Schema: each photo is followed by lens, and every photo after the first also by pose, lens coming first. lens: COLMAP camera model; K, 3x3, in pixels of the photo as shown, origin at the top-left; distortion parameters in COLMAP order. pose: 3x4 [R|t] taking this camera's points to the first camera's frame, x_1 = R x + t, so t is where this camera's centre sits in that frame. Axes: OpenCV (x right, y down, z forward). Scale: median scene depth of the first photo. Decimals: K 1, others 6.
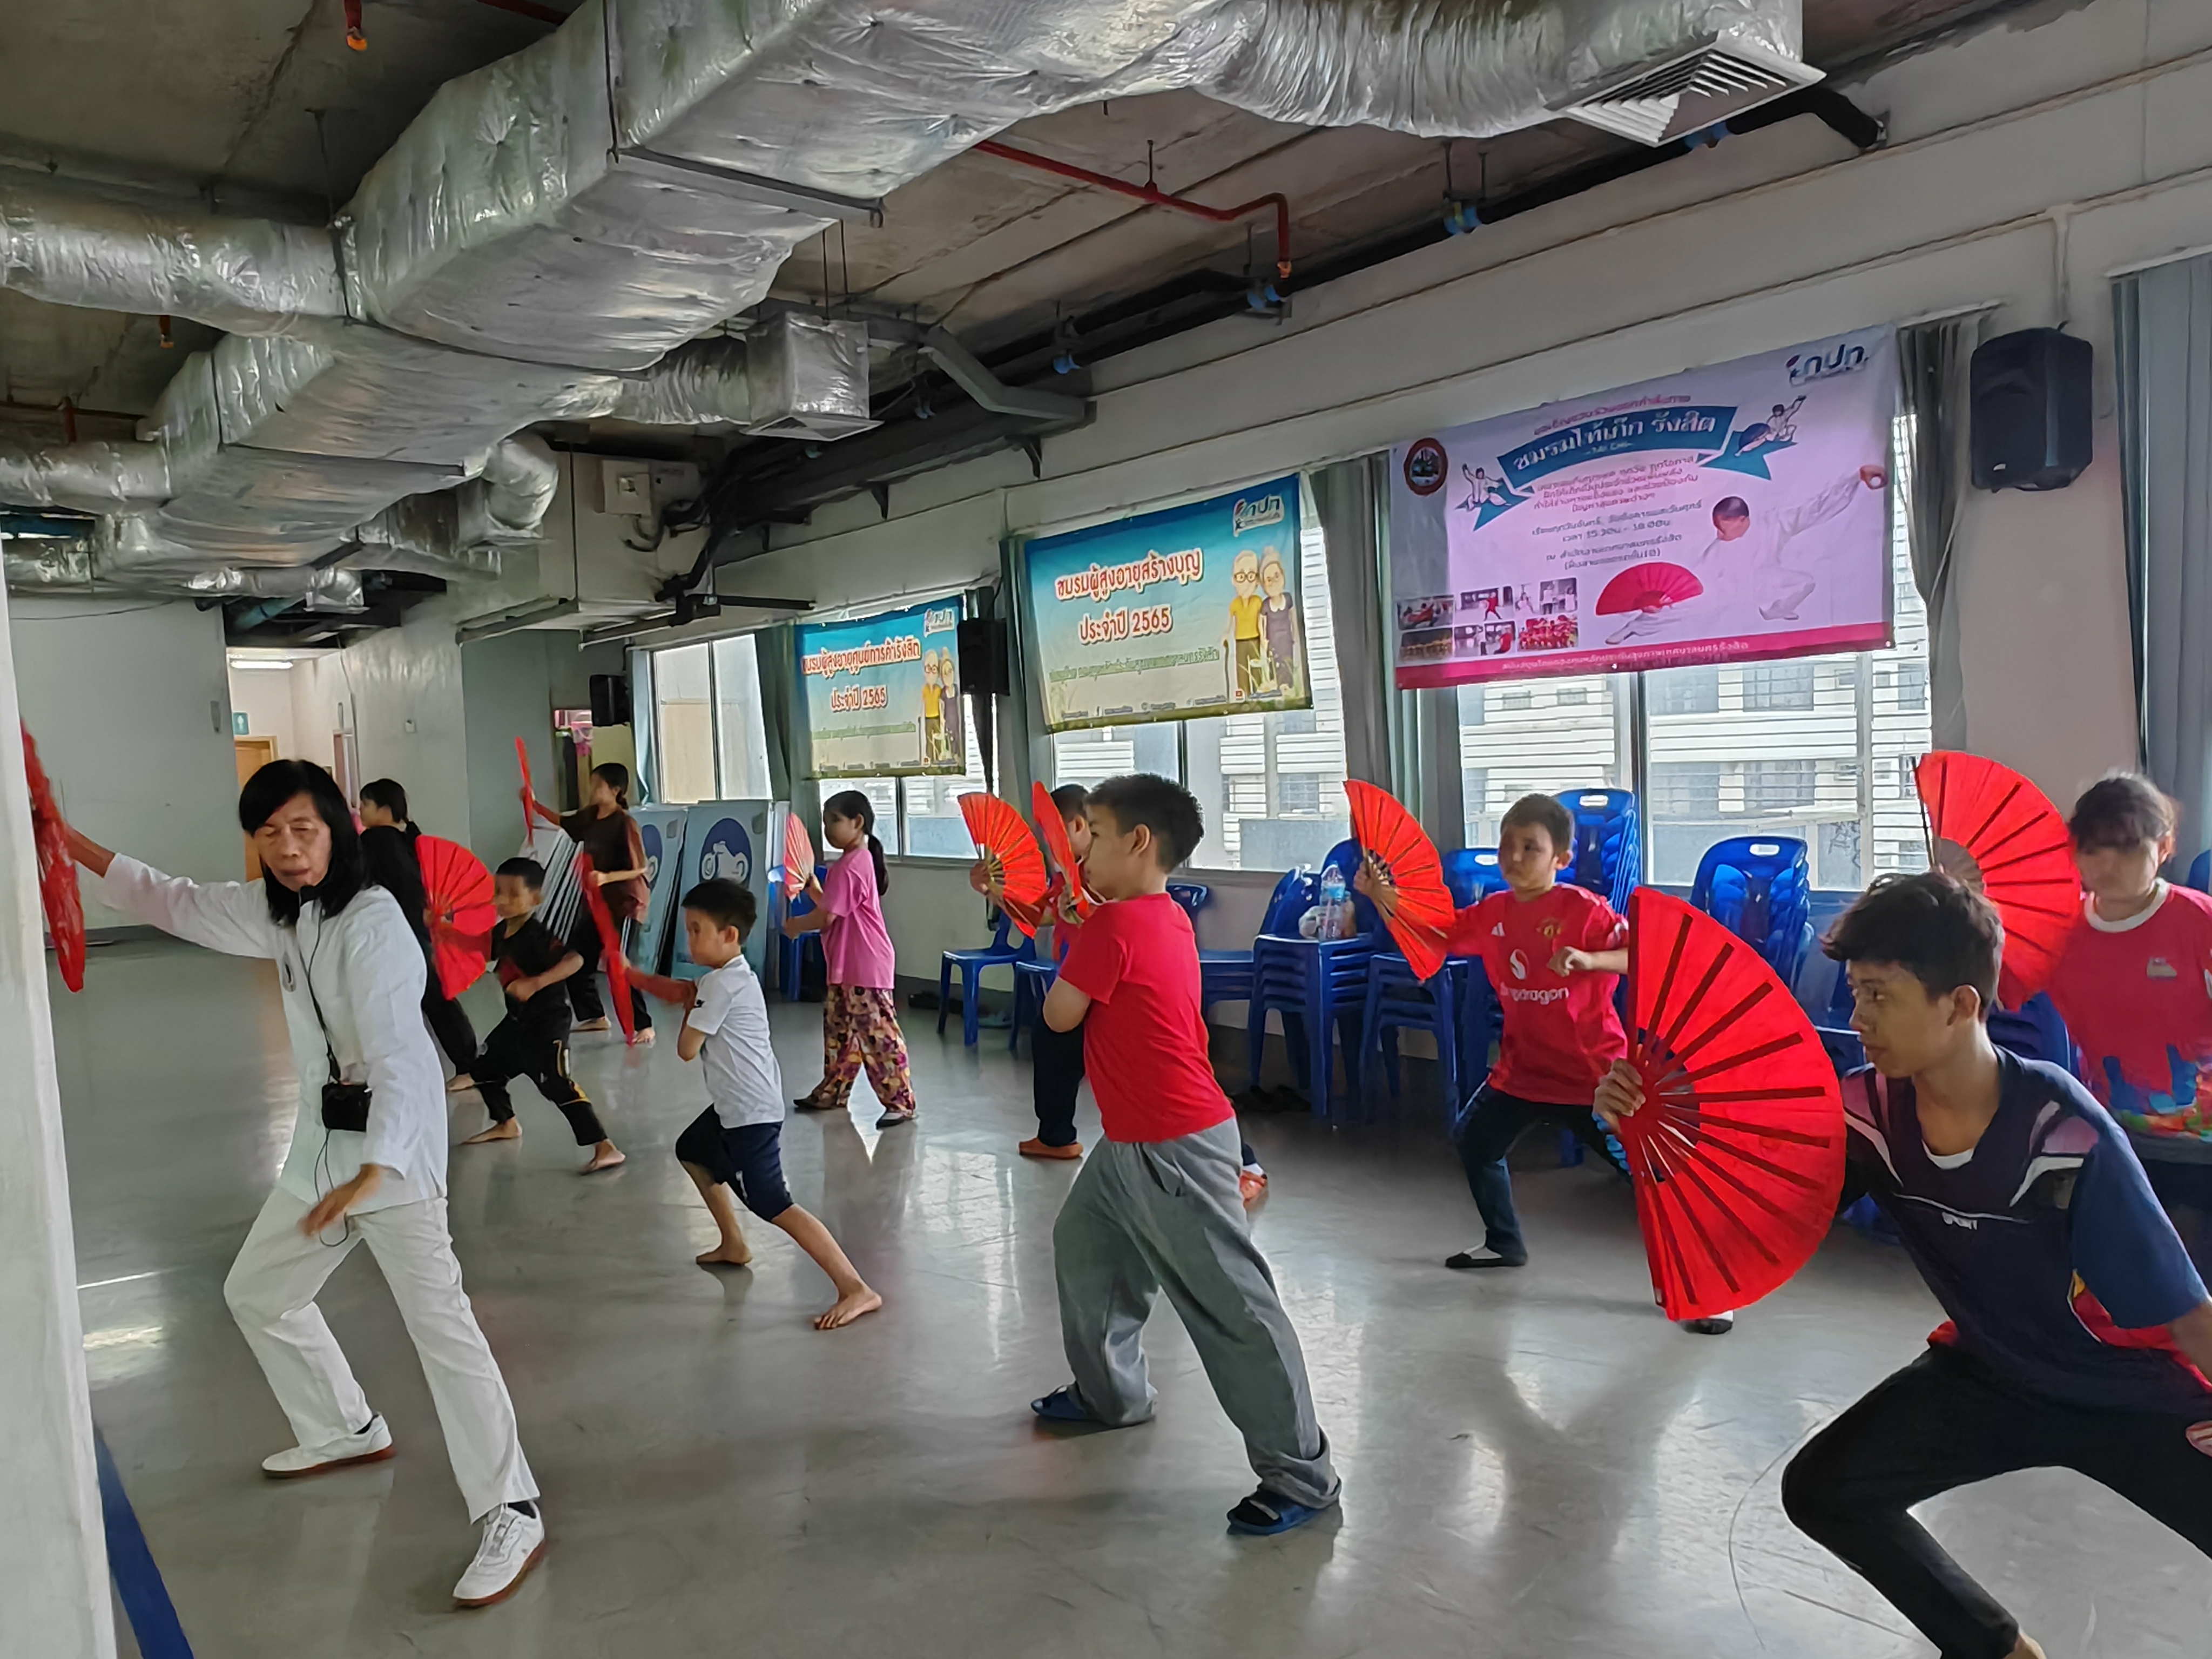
lens RADIAL K [[1610.9, 0, 1130.7], [0, 1610.9, 931.0], [0, 0, 1]] dist [-0.073329, 0.088486]
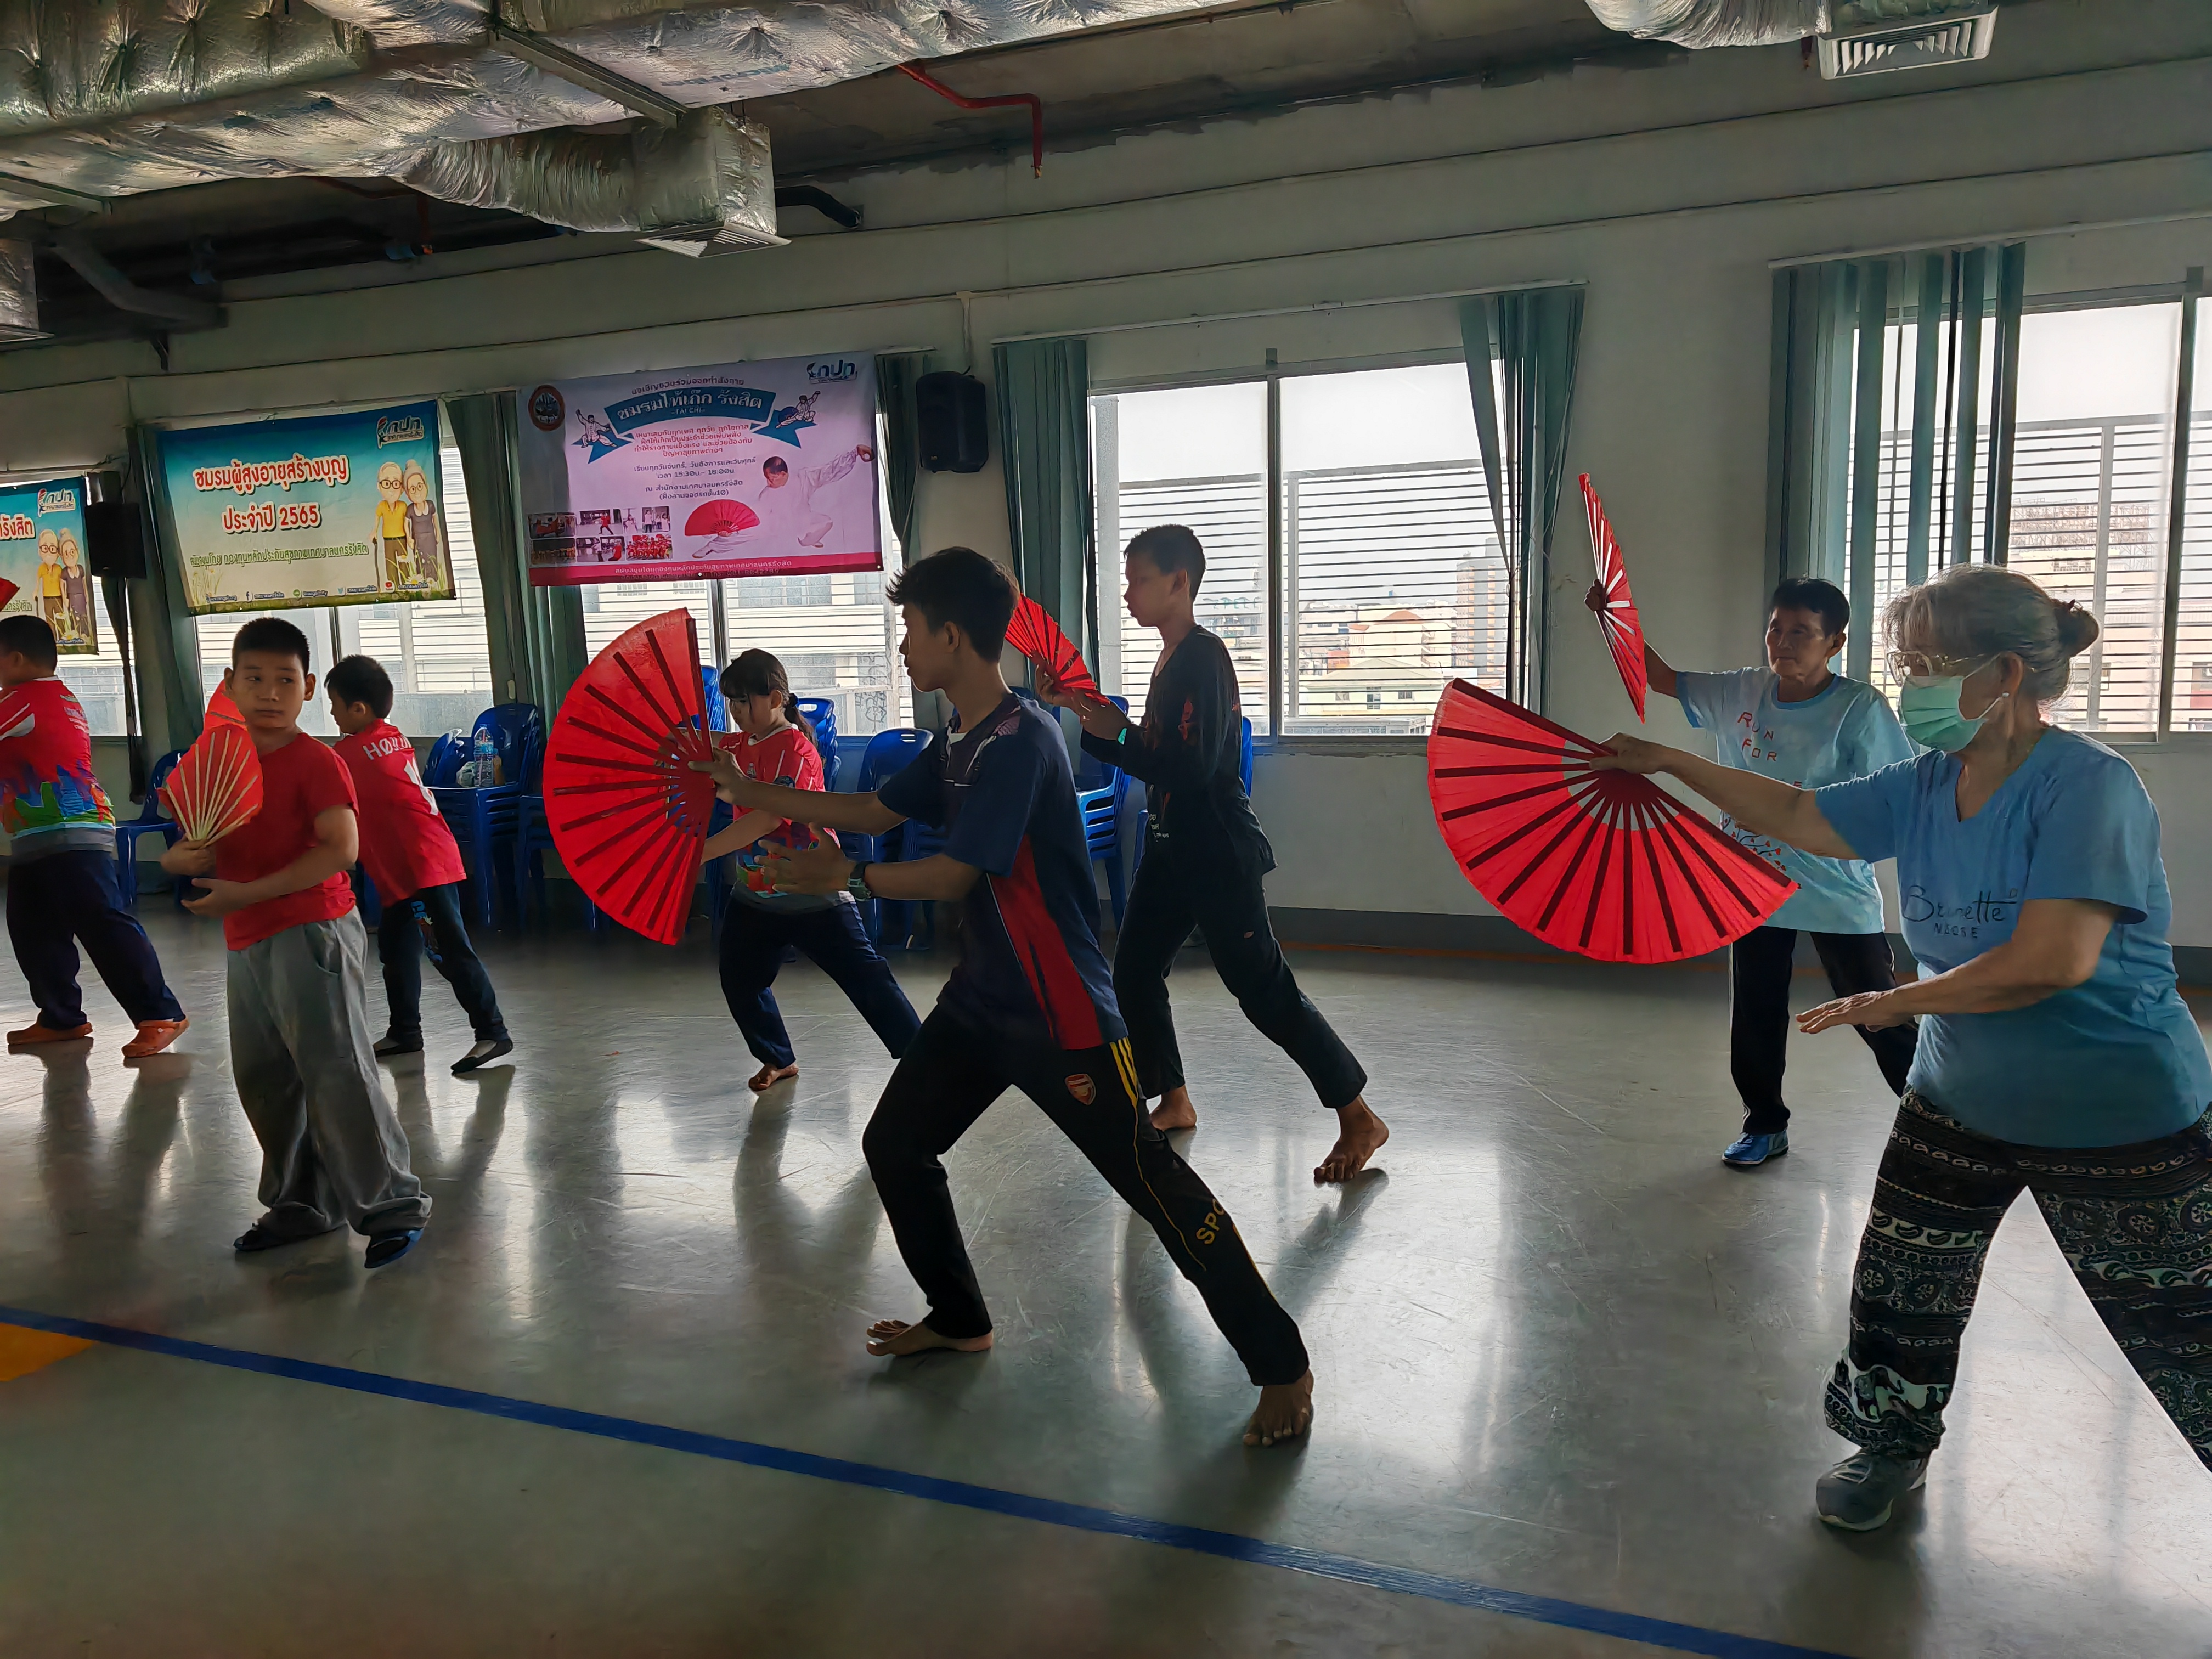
lens RADIAL K [[1686.7, 0, 1105.6], [0, 1686.7, 948.3], [0, 0, 1]] dist [-0.027782, -0.008574]
pose [[0.874967, -0.066317, 0.479620, -0.096508], [0.034394, 0.996586, 0.075052, 0.052897], [-0.482960, -0.049172, 0.874261, -0.408094]]
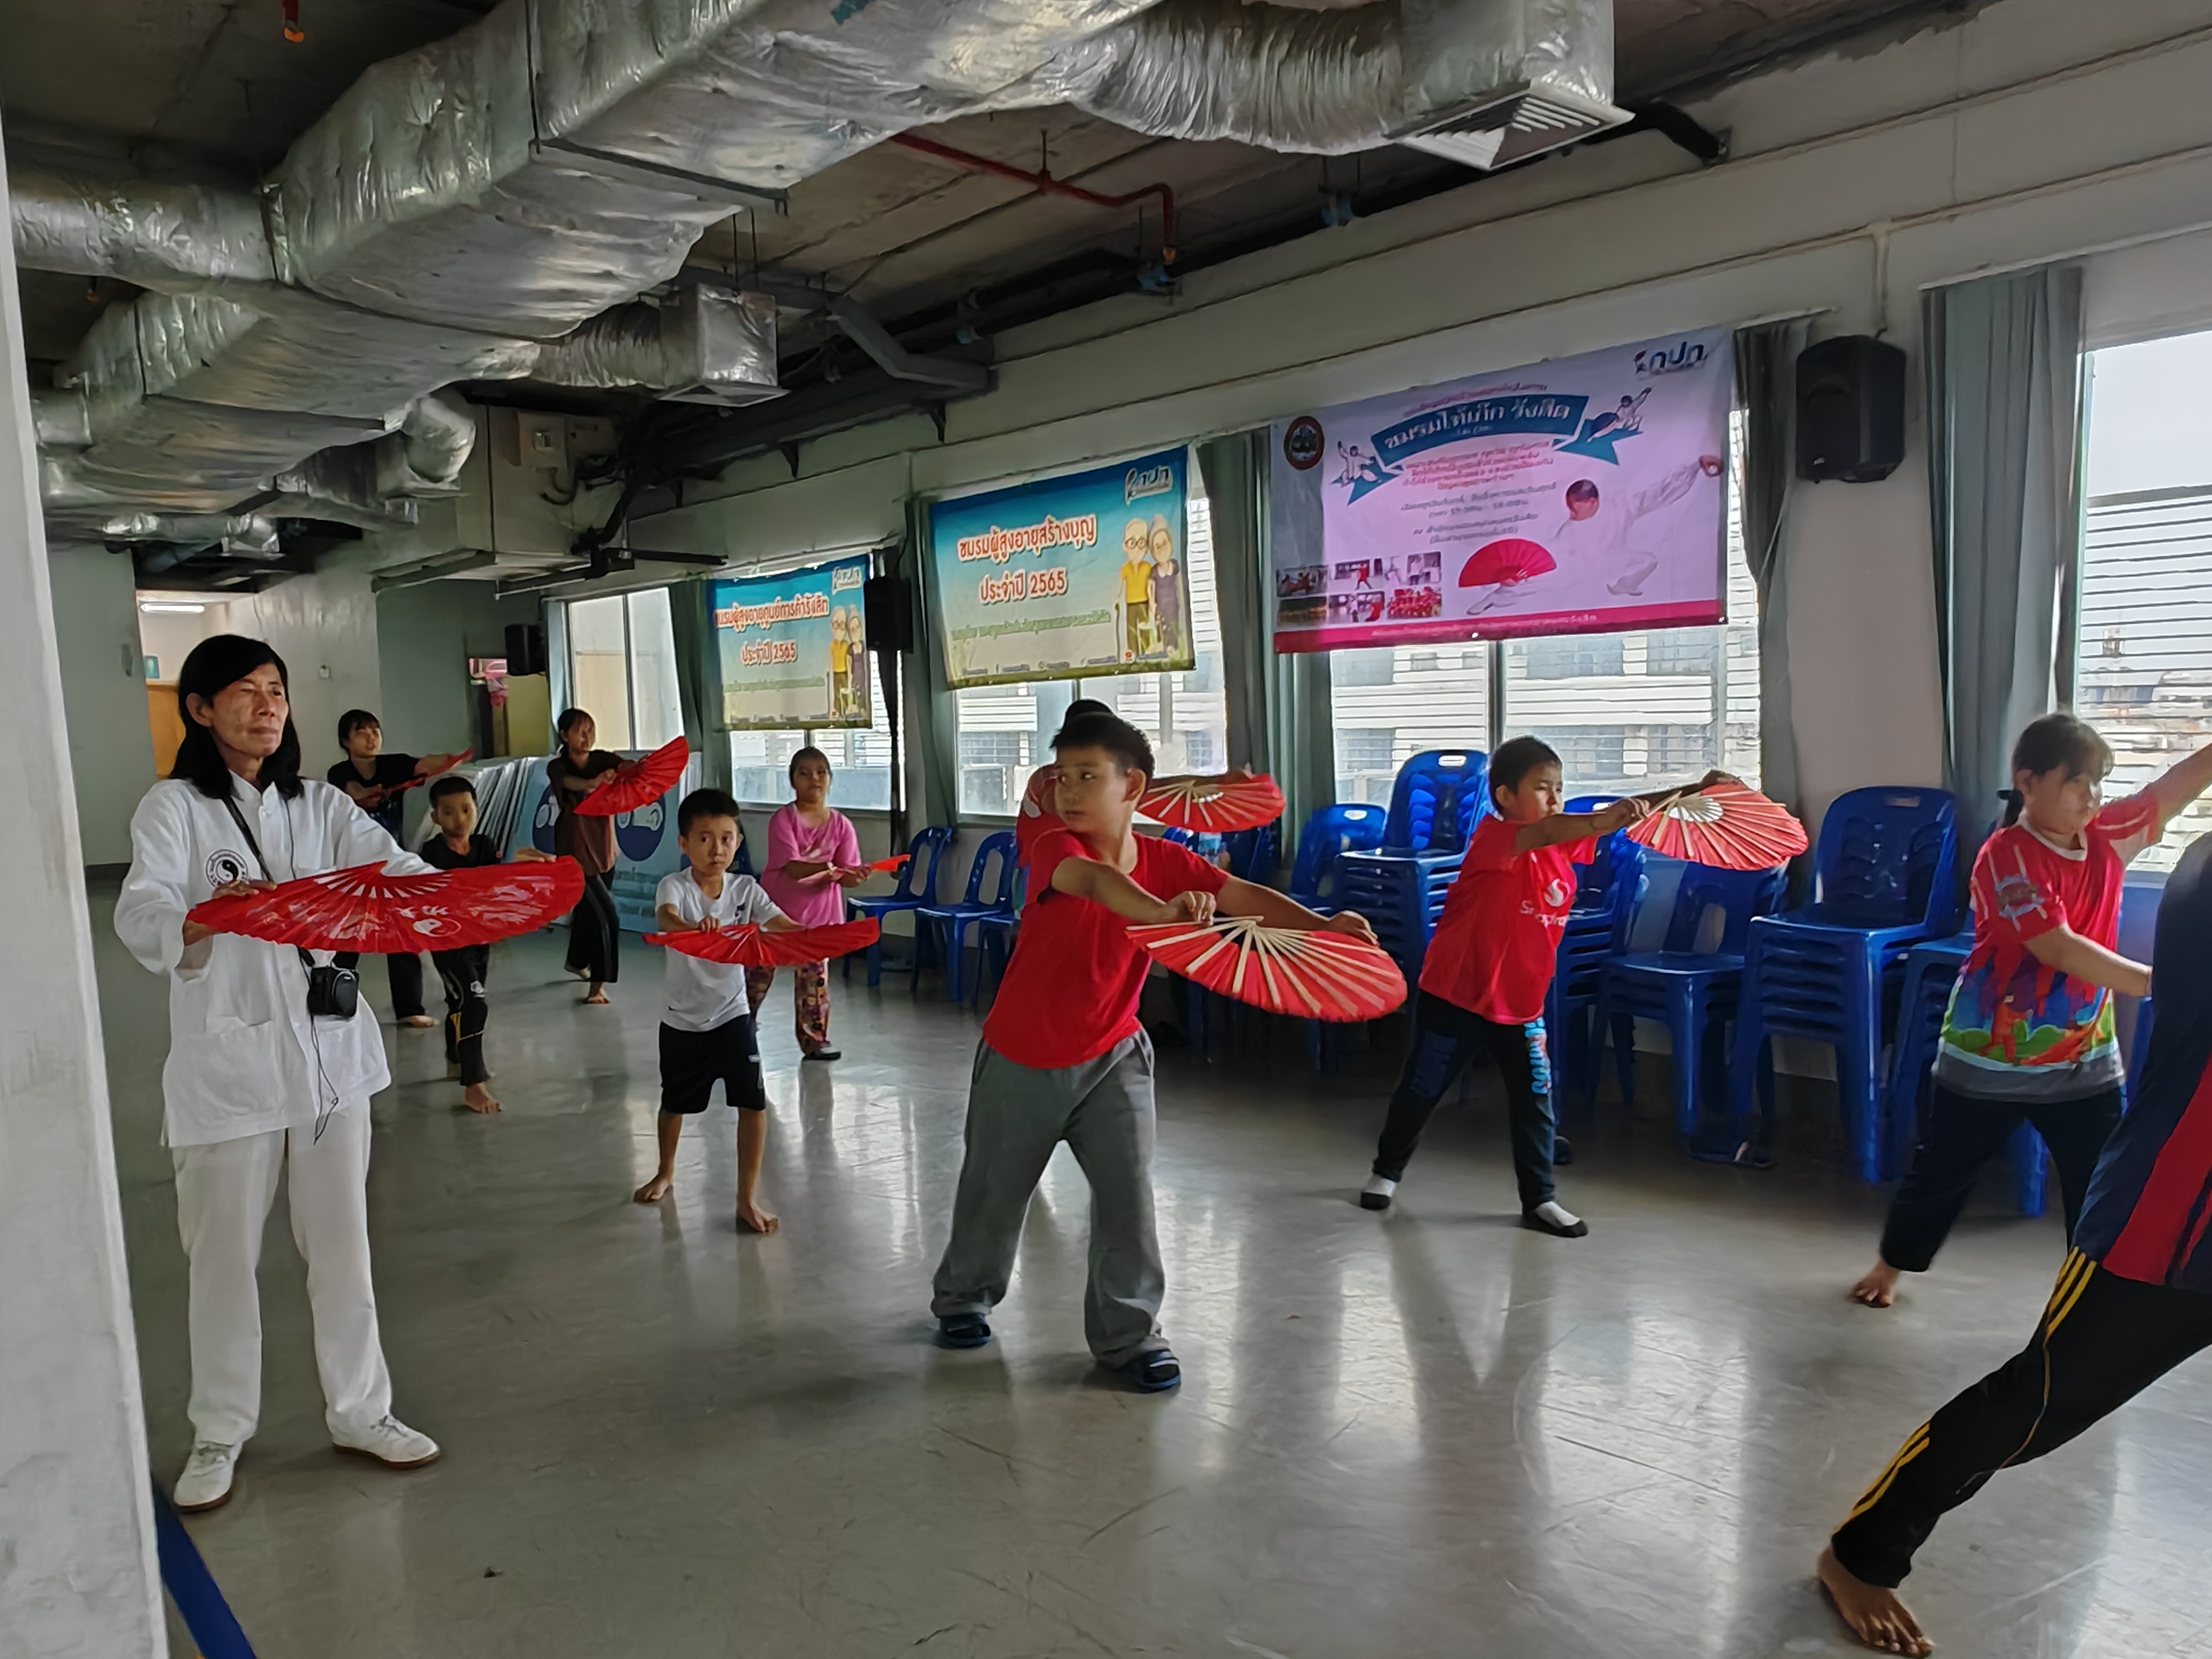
lens RADIAL K [[1585.7, 0, 1102.9], [0, 1585.7, 931.6], [0, 0, 1]] dist [-0.065326, 0.042969]
pose [[0.999203, 0.010035, 0.038631, 0.013888], [-0.011178, 0.999503, 0.029482, 0.004257], [-0.038316, -0.029890, 0.998819, -0.049638]]
